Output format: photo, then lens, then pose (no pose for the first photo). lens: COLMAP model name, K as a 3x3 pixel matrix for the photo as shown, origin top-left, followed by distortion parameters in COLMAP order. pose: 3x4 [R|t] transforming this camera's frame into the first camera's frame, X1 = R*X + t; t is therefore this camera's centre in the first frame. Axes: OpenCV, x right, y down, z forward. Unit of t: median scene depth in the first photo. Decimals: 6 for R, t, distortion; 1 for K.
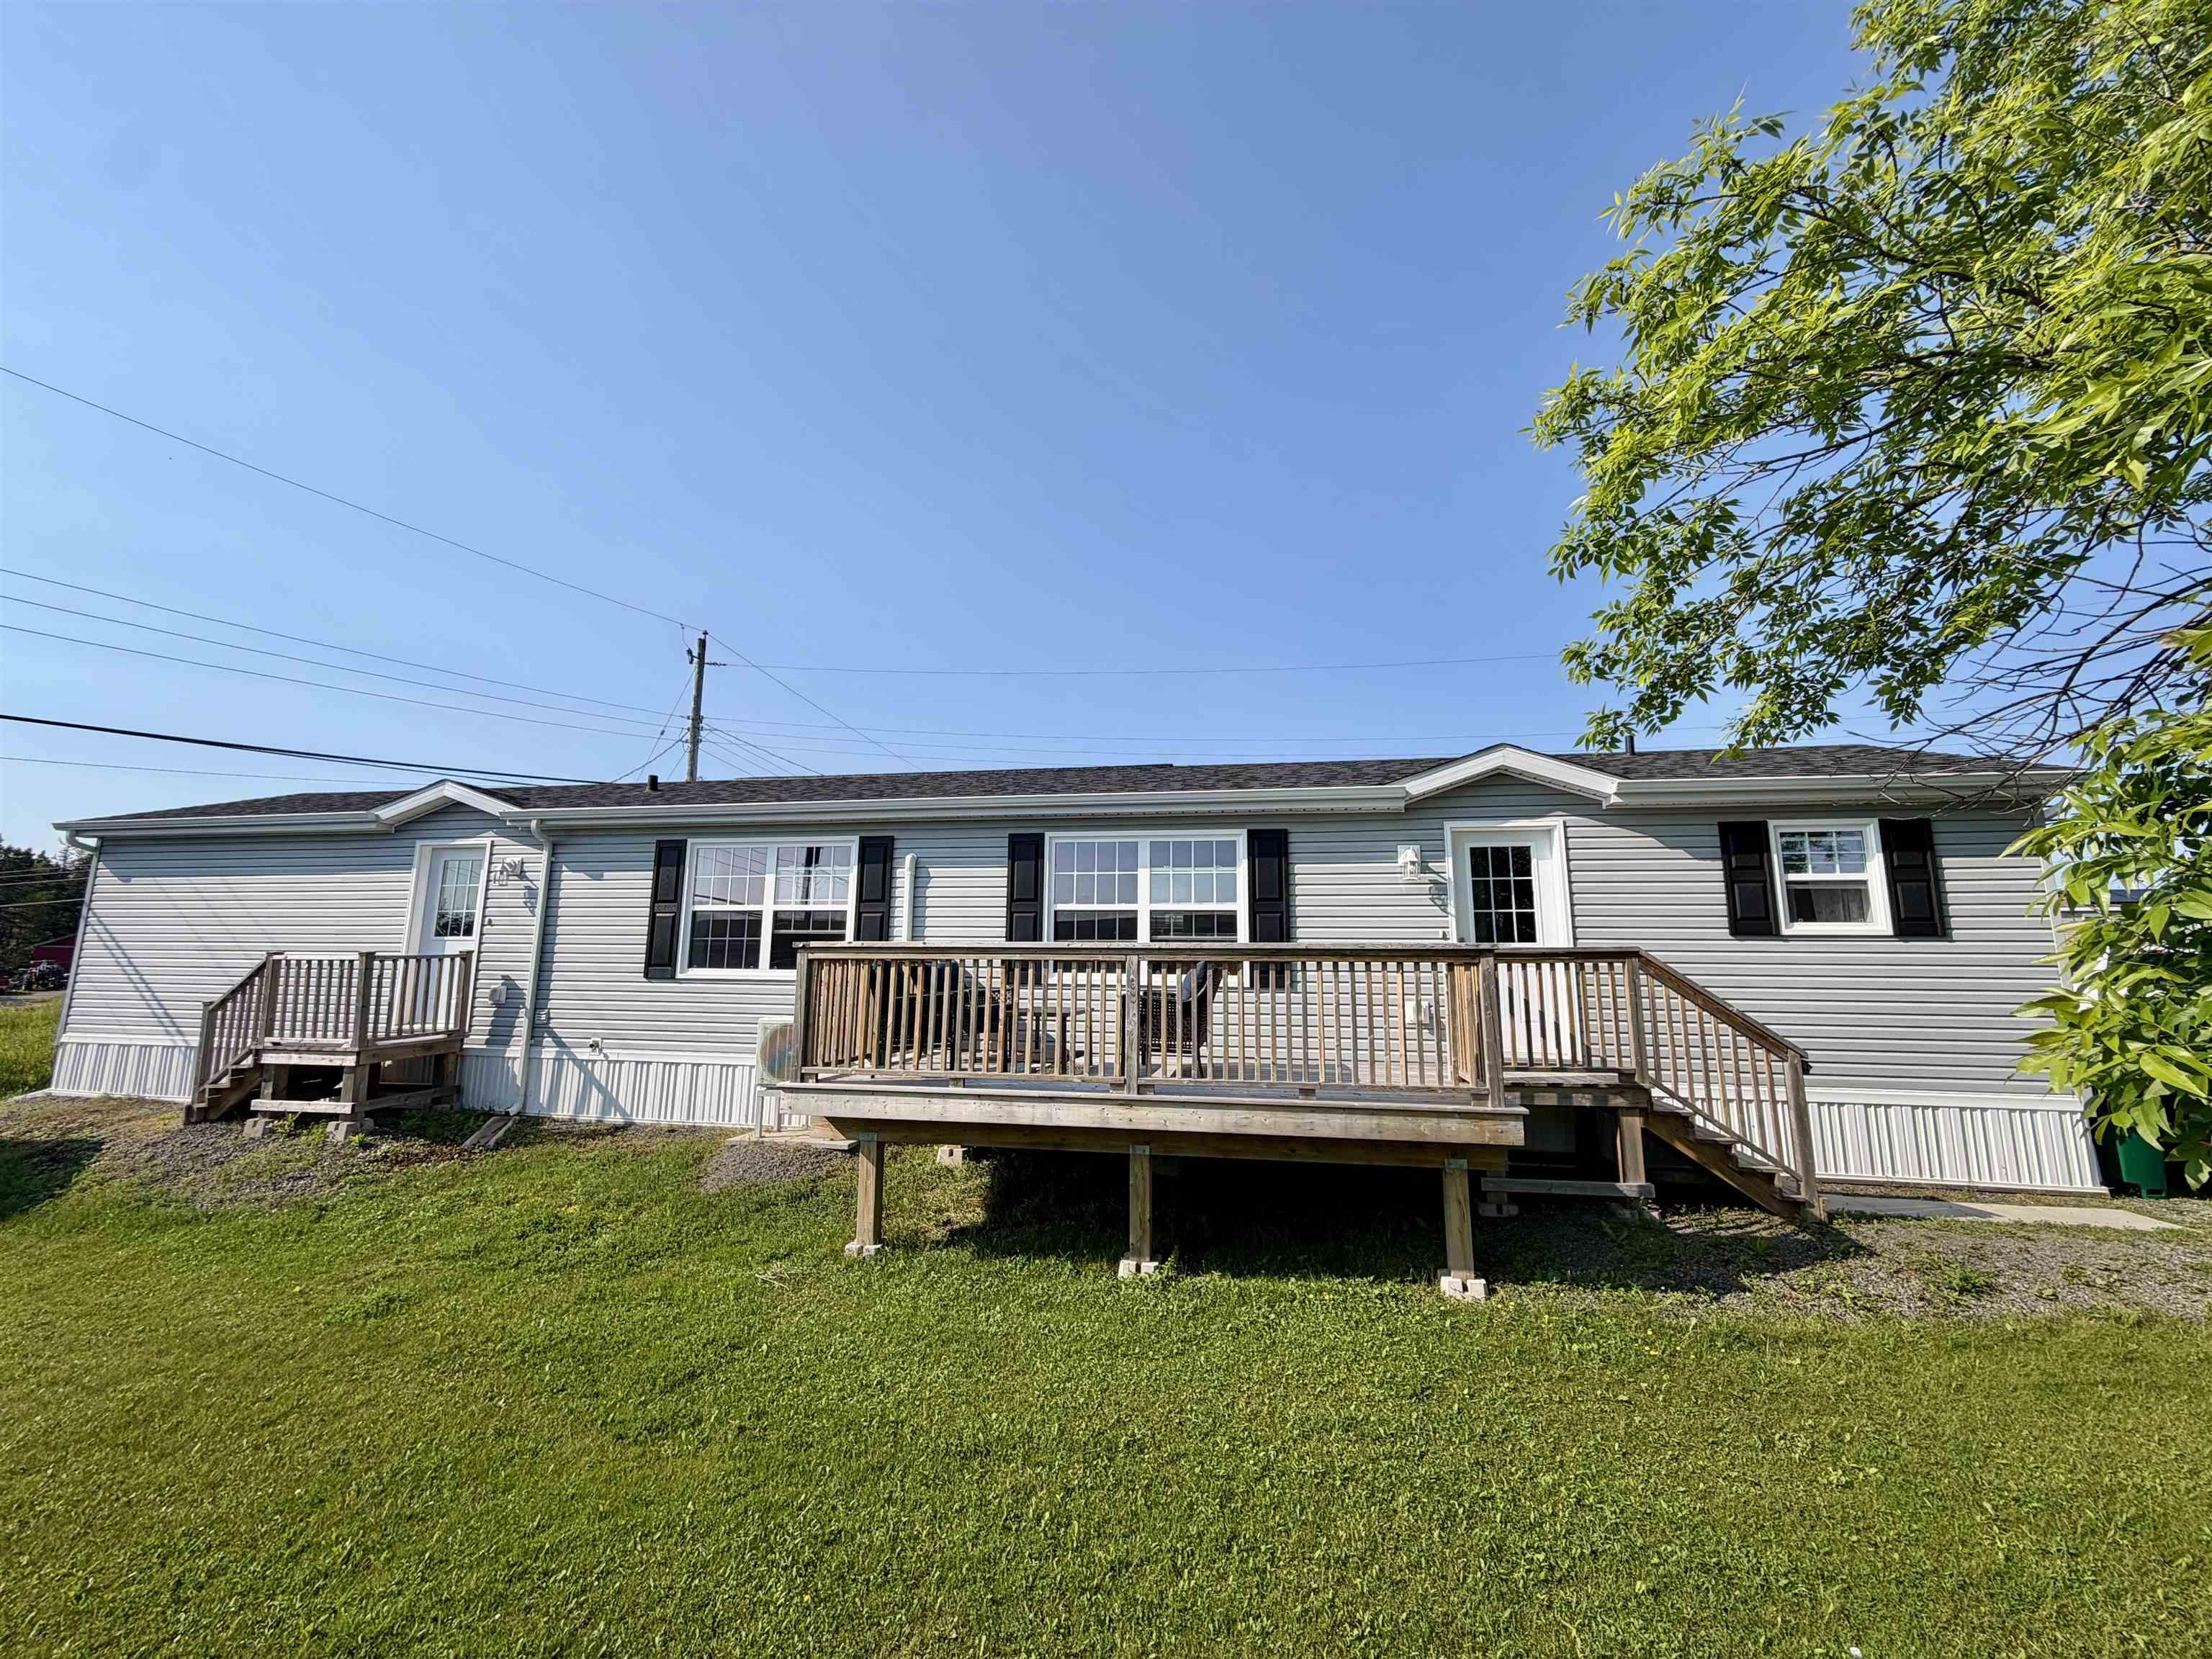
lens RADIAL K [[884.8, 0, 1099.7], [0, 884.8, 825.8], [0, 0, 1]] dist [0.000412, 0.000103]
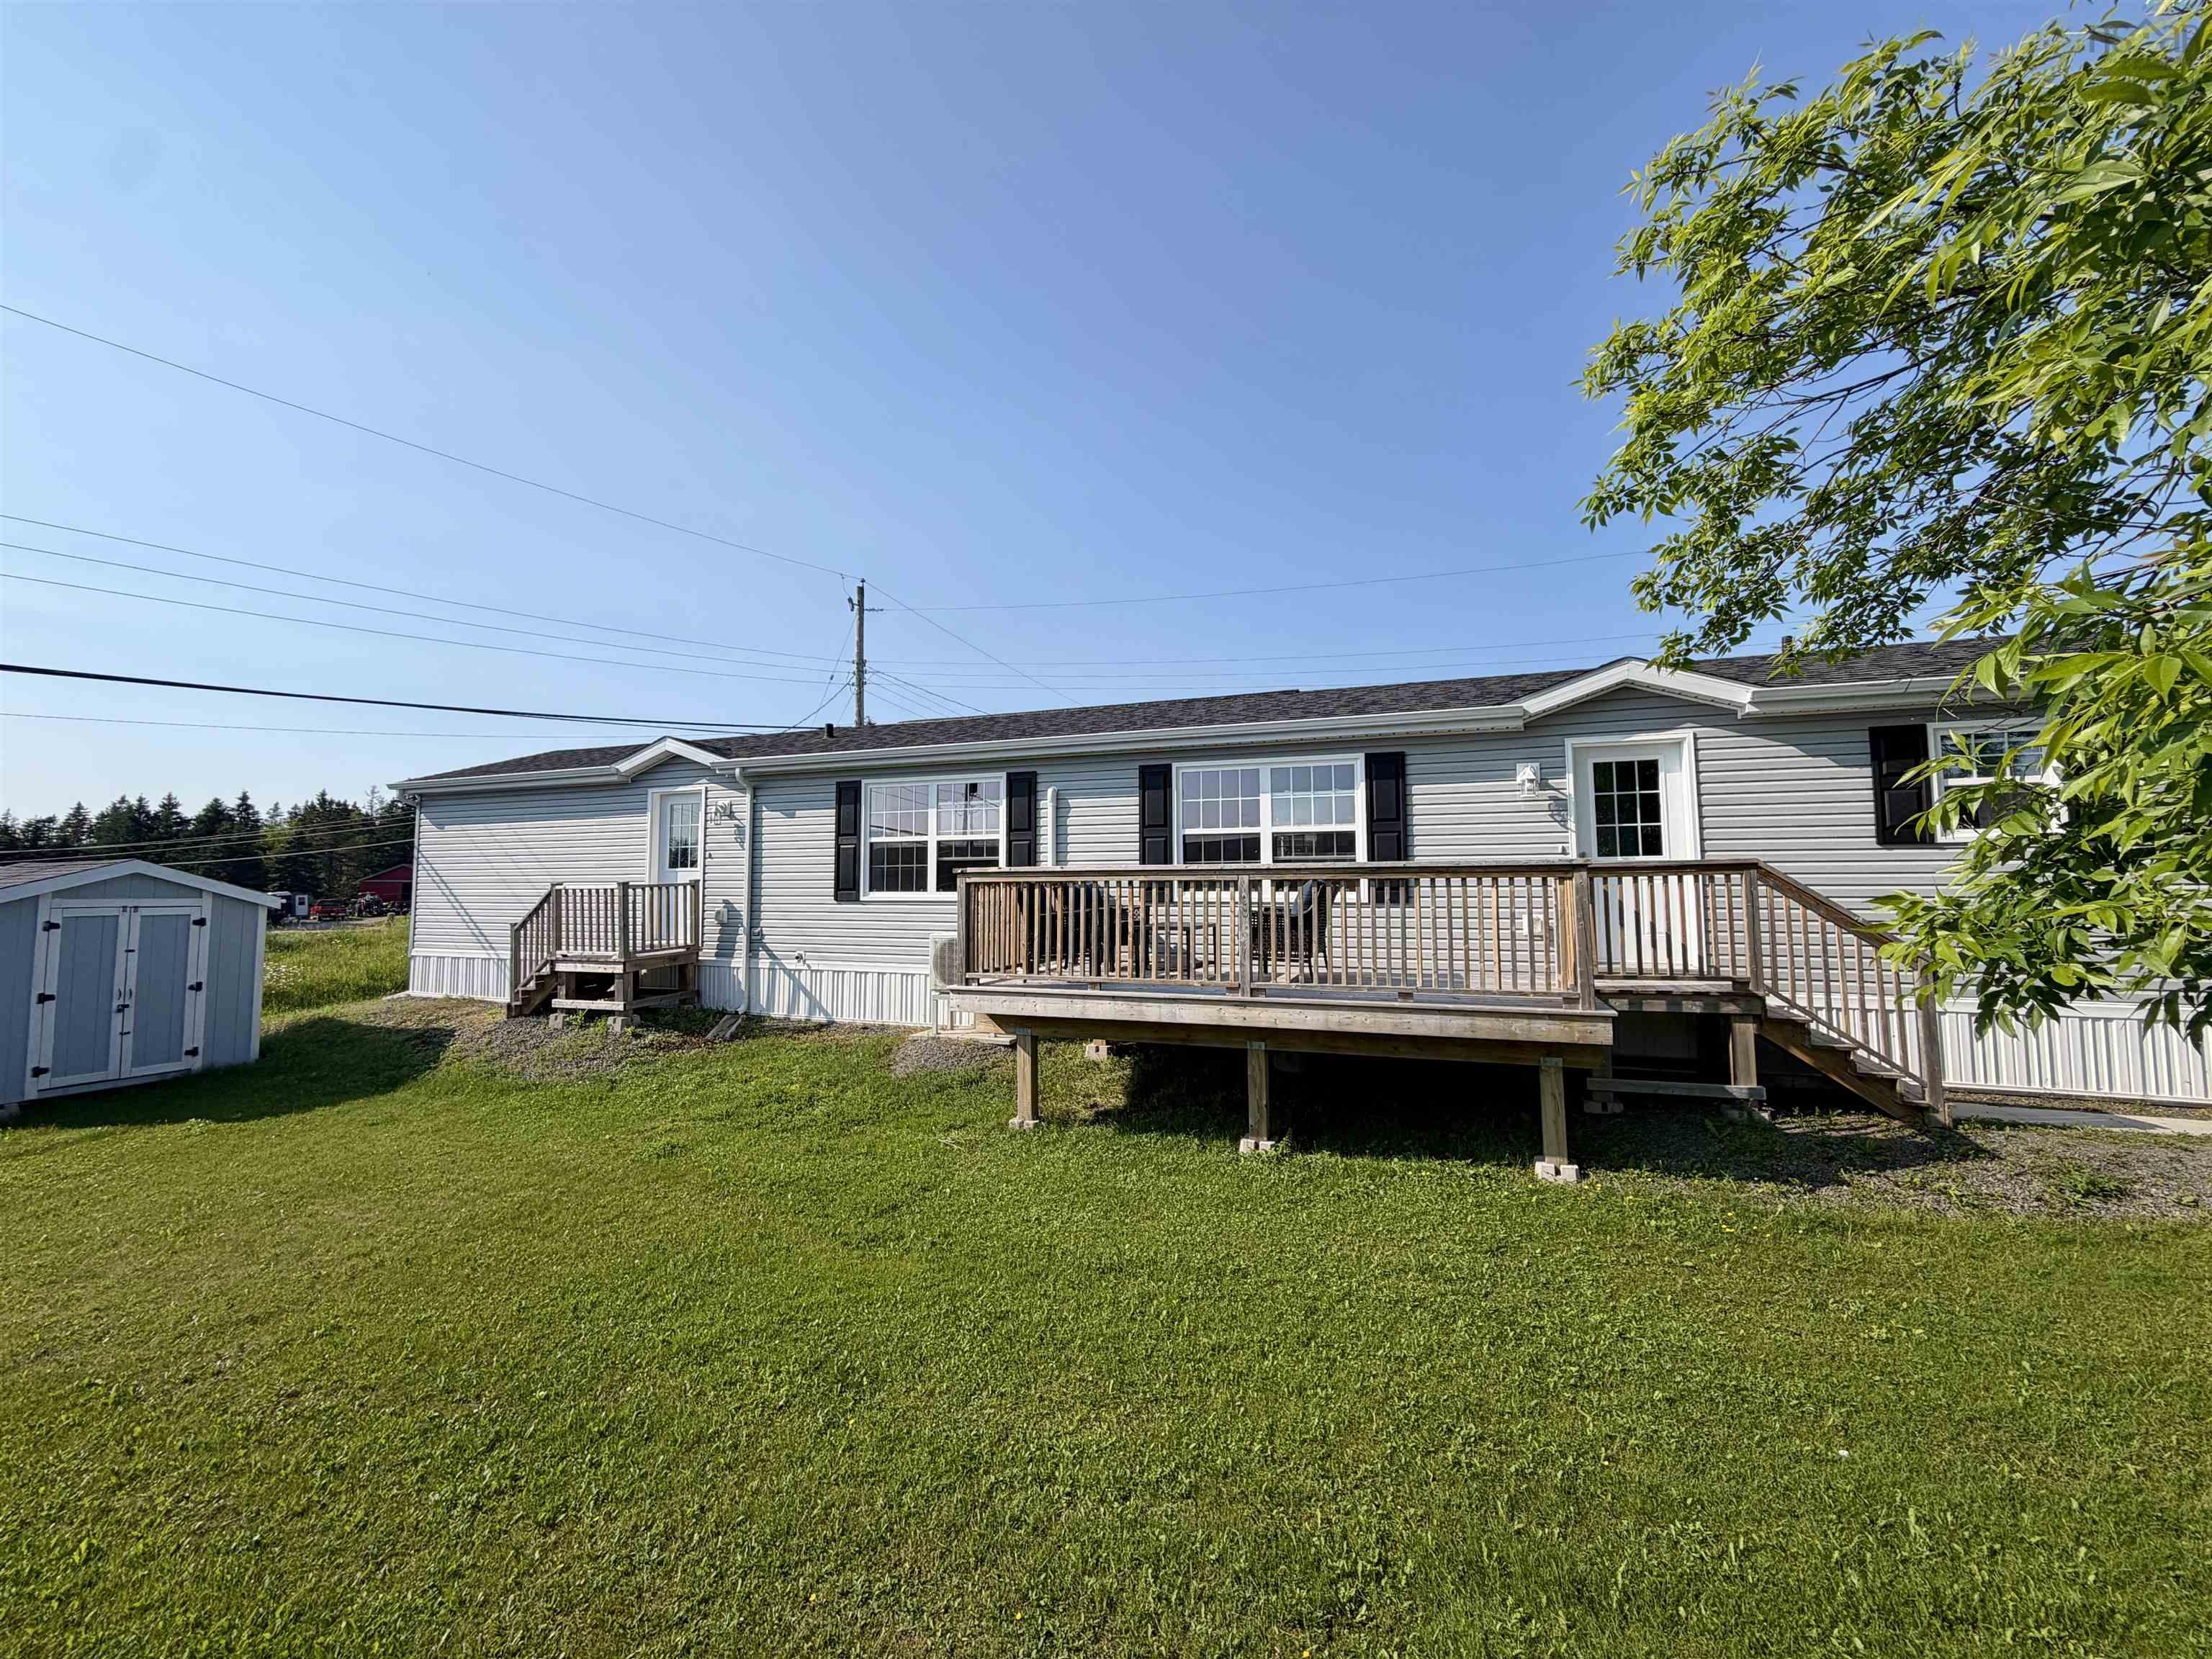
lens RADIAL K [[884.8, 0, 1099.7], [0, 884.8, 825.8], [0, 0, 1]] dist [0.000412, 0.000103]
pose [[0.984809, -0.025875, -0.171702, 0.043079], [0.041213, 0.995410, 0.086372, -0.016813], [0.168679, -0.092137, 0.981355, -0.102163]]
